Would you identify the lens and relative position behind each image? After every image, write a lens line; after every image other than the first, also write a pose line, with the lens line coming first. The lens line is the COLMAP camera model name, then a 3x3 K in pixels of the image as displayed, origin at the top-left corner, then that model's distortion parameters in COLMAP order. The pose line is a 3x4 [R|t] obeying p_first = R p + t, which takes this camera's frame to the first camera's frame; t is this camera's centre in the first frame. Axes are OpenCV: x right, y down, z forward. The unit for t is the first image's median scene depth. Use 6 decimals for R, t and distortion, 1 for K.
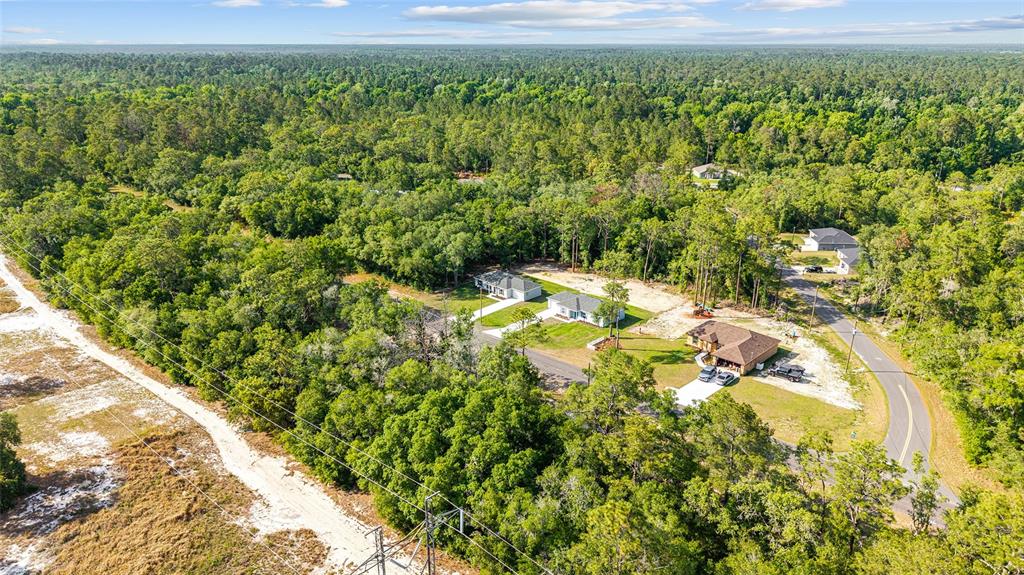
lens RADIAL K [[688.6, 0, 512.0], [0, 688.6, 287.5], [0, 0, 1]] dist [0.017697, -0.005395]
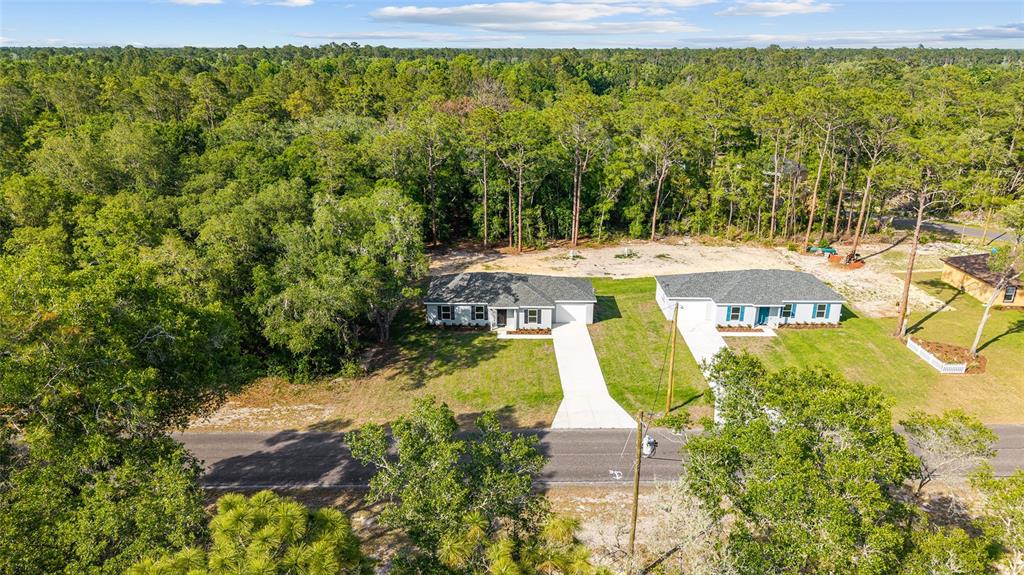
lens RADIAL K [[688.6, 0, 512.0], [0, 688.6, 287.5], [0, 0, 1]] dist [0.017697, -0.005395]
pose [[0.720491, -0.224017, 0.656284, -0.270718], [0.226180, 0.970545, 0.082979, -0.044132], [-0.655542, 0.088653, 0.749937, 0.682723]]
